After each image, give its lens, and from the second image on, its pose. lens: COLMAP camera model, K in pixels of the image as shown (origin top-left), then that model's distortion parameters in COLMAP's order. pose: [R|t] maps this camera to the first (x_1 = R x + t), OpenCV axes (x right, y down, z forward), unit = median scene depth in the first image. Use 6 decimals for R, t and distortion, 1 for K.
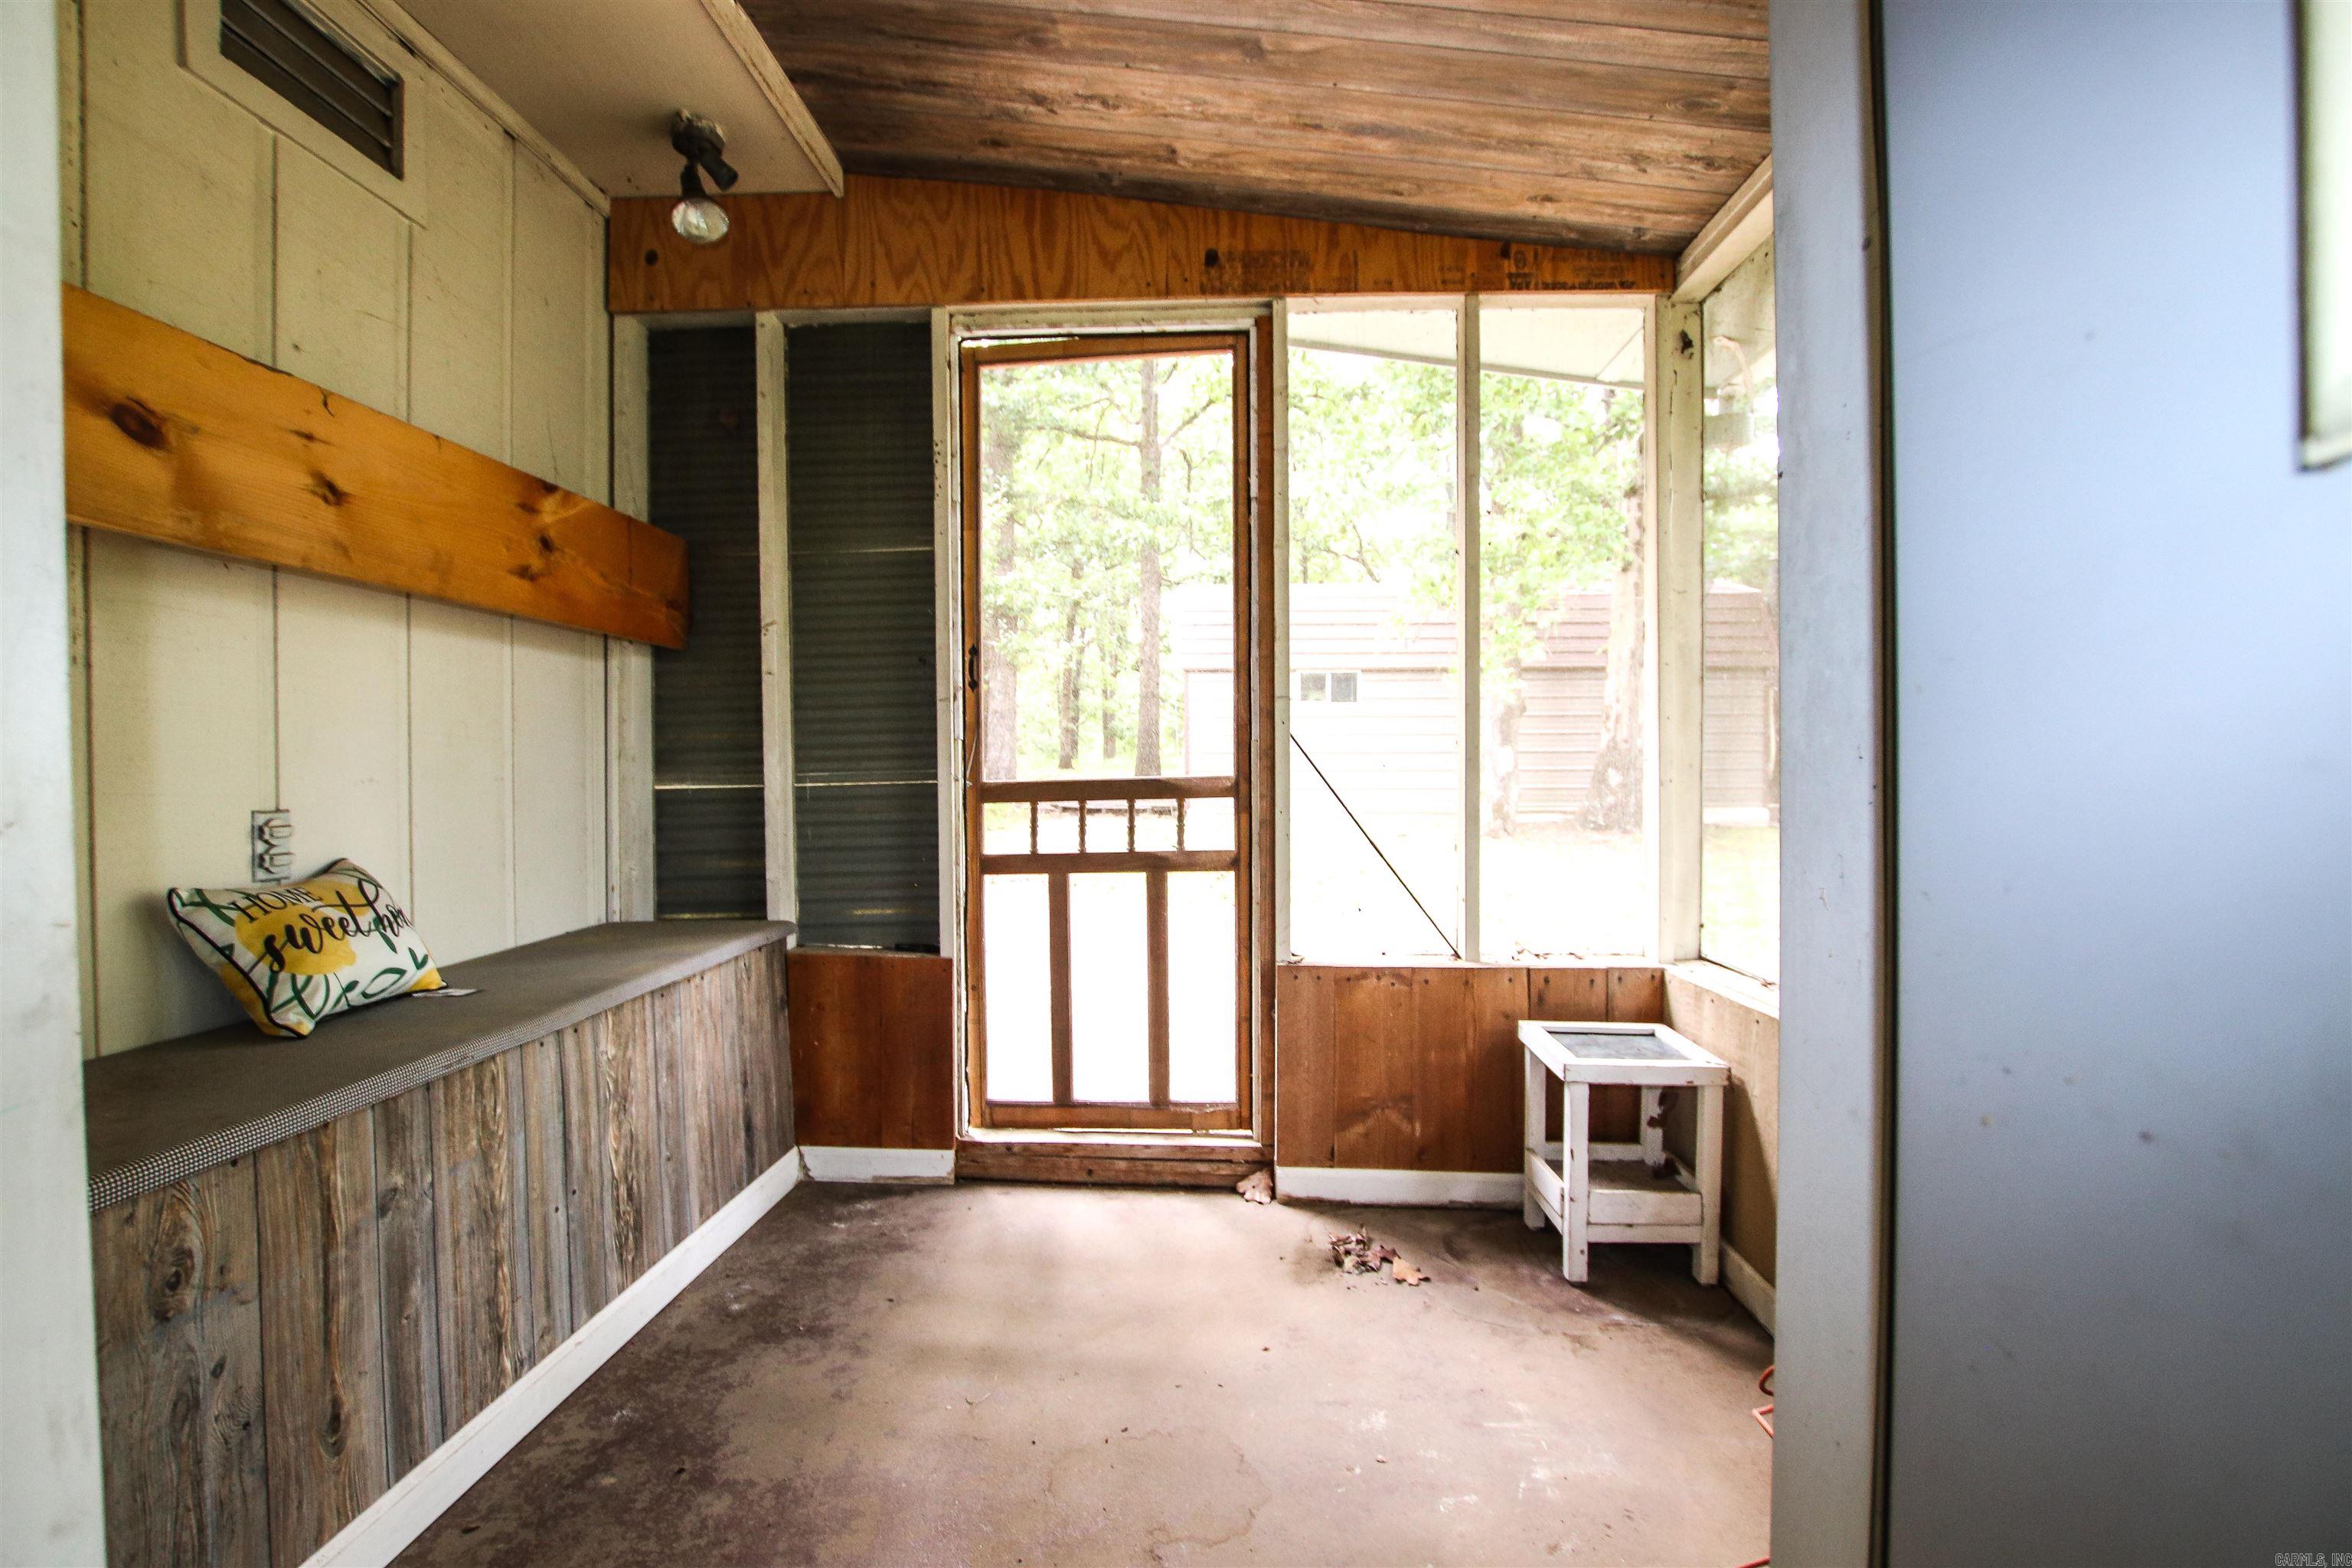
lens RADIAL K [[1105.8, 0, 1169.3], [0, 1105.8, 781.9], [0, 0, 1]] dist [-0.030125, 0.000391]
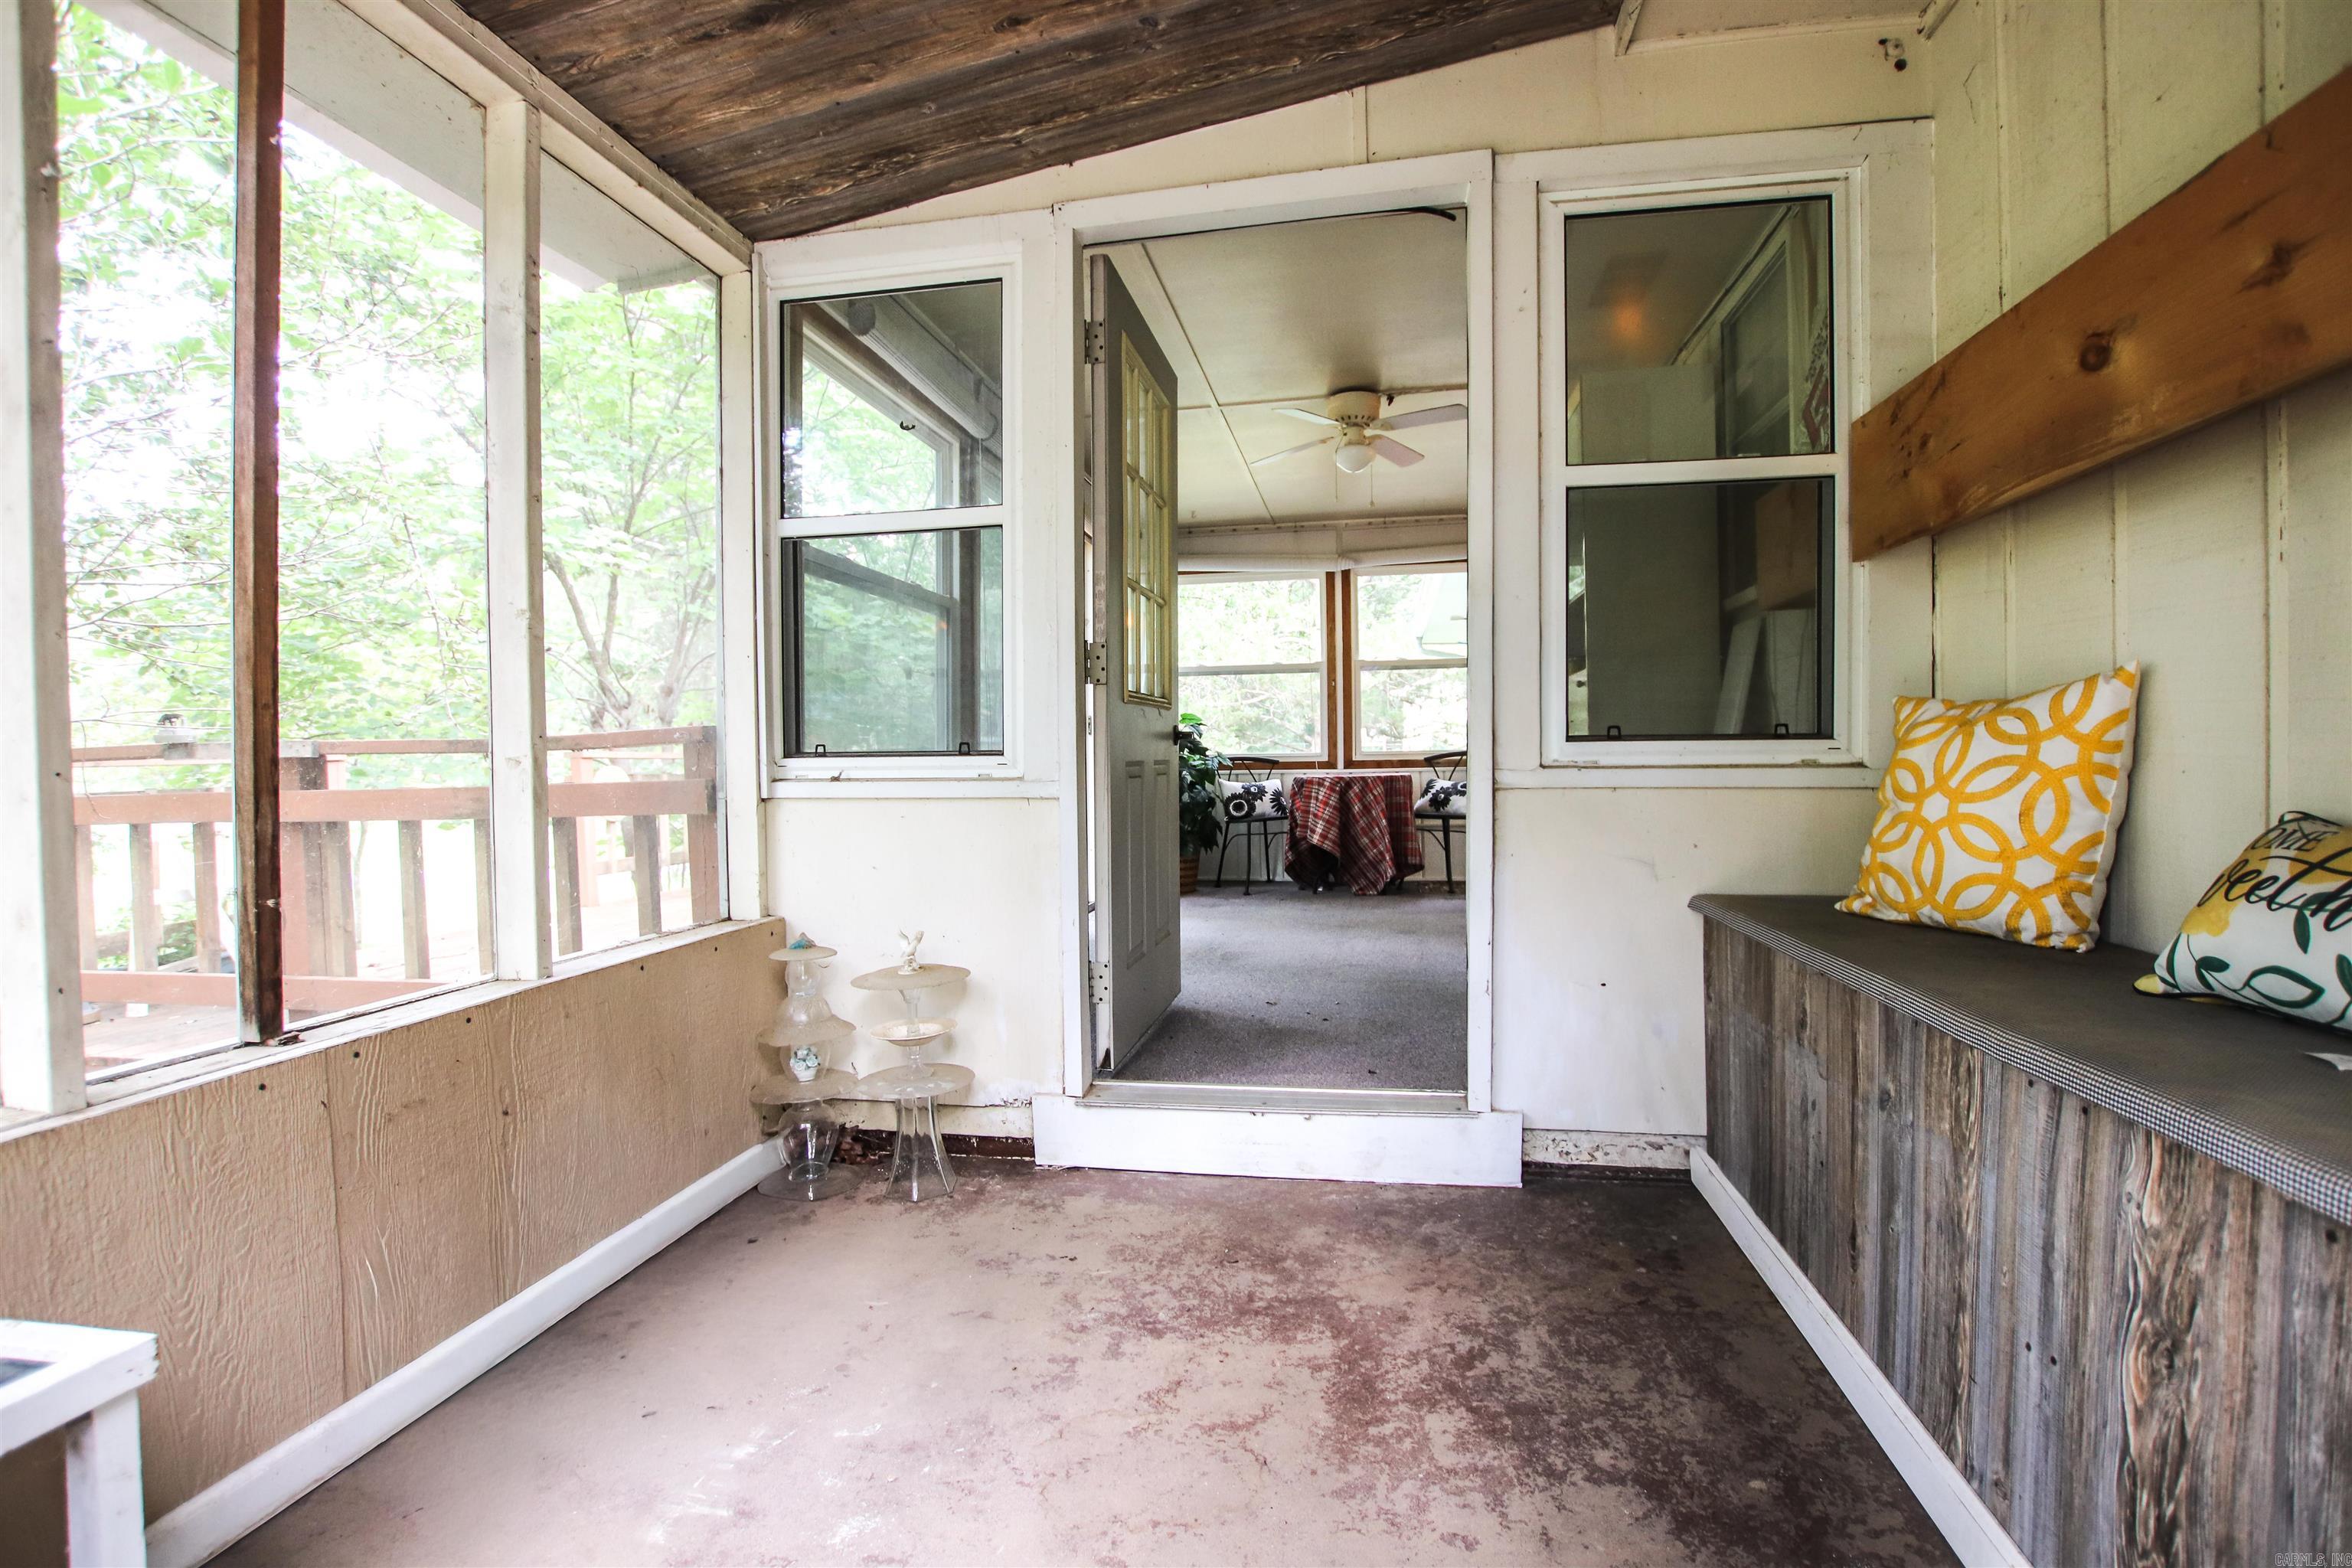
lens RADIAL K [[1105.8, 0, 1169.3], [0, 1105.8, 781.9], [0, 0, 1]] dist [-0.030125, 0.000391]
pose [[-0.990395, 0.013408, 0.137619, -0.162345], [0.019790, 0.998786, 0.045118, 0.019004], [-0.136847, 0.047408, -0.989457, 1.830476]]
